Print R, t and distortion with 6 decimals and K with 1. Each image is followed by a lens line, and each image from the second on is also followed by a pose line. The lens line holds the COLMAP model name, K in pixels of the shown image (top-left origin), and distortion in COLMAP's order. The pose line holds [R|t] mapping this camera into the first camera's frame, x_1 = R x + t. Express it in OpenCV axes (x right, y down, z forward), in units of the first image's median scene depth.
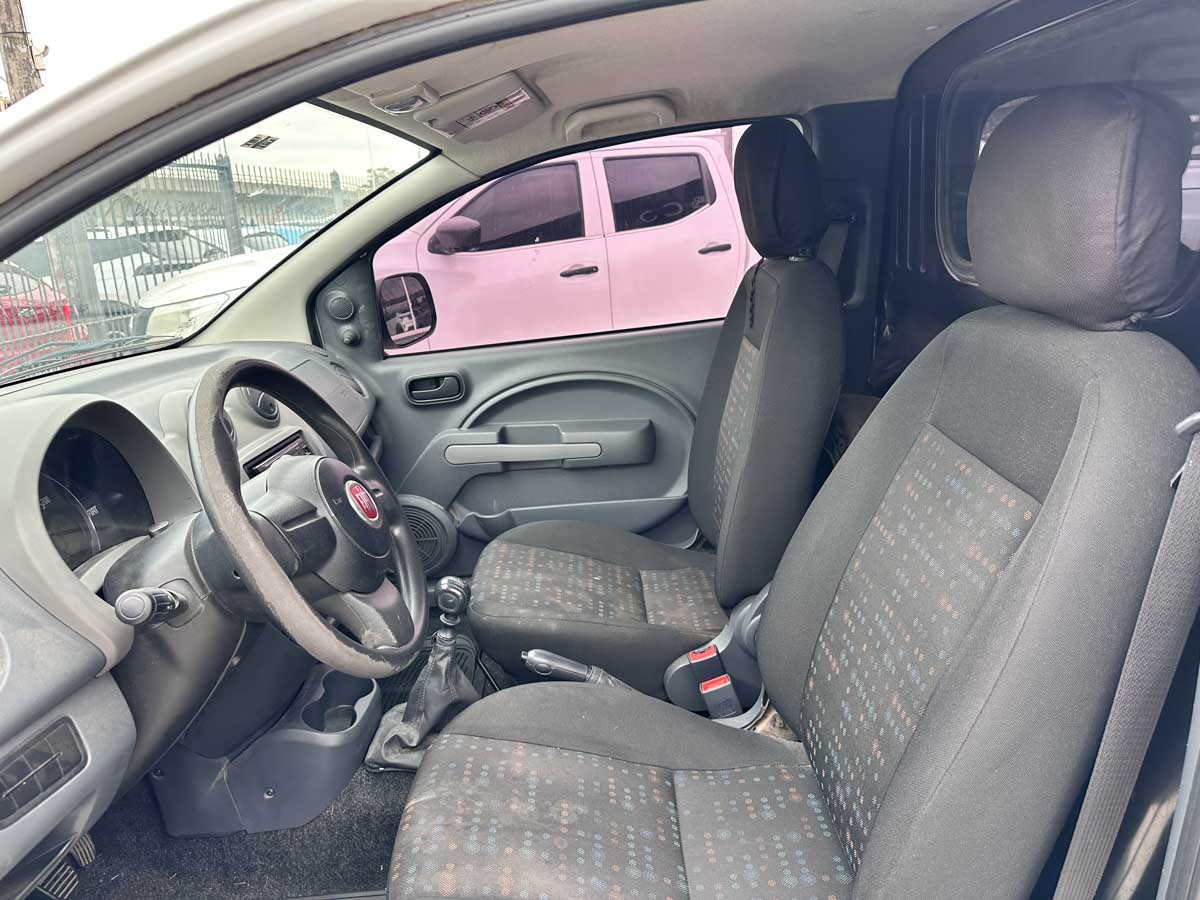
lens RADIAL K [[831.8, 0, 600.1], [0, 831.8, 433.6], [0, 0, 1]] dist [0.000095, -0.001302]
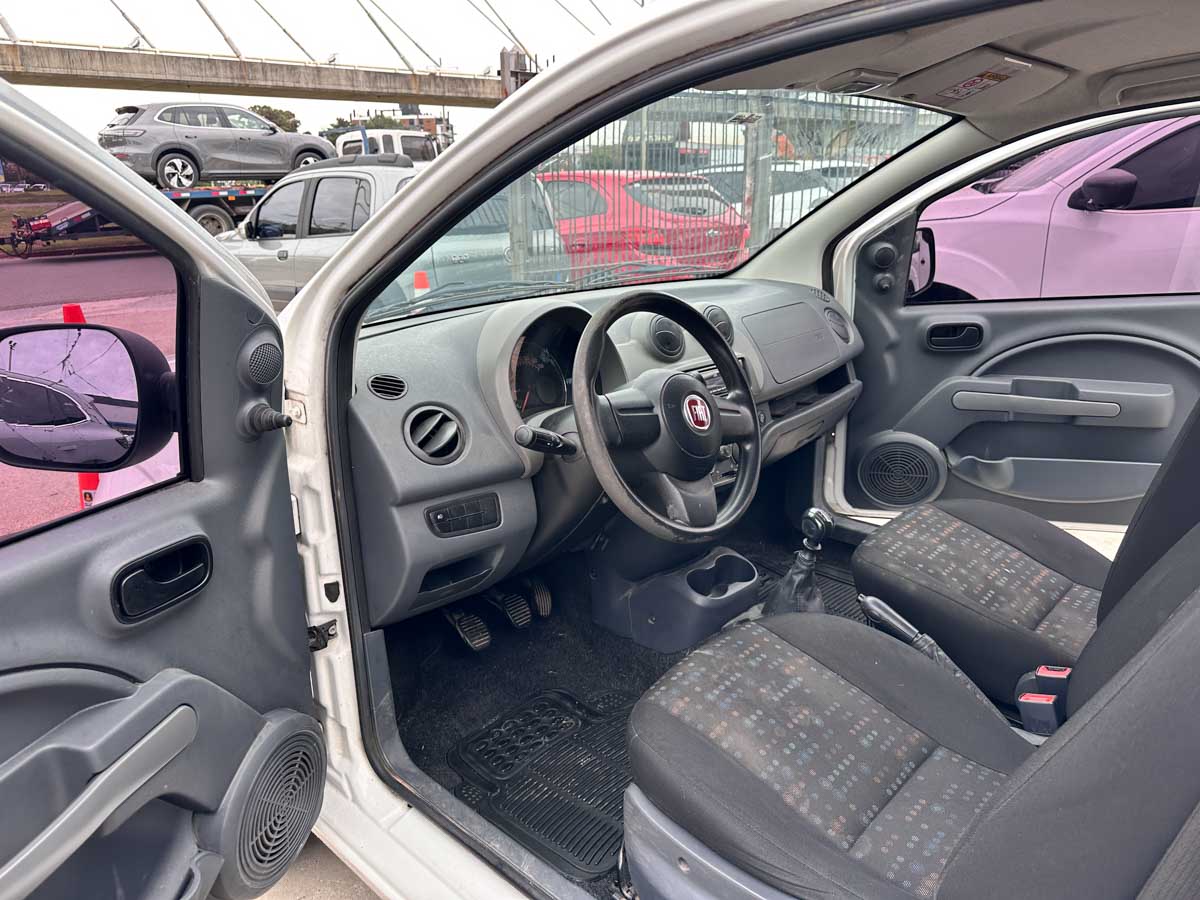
lens RADIAL K [[847.9, 0, 600.0], [0, 847.9, 450.0], [0, 0, 1]] dist [0.002261, -0.004015]
pose [[0.713409, 0.255422, -0.652539, 0.352914], [-0.199999, 0.966688, 0.159734, -0.031327], [0.671601, 0.016552, 0.740728, -0.063823]]
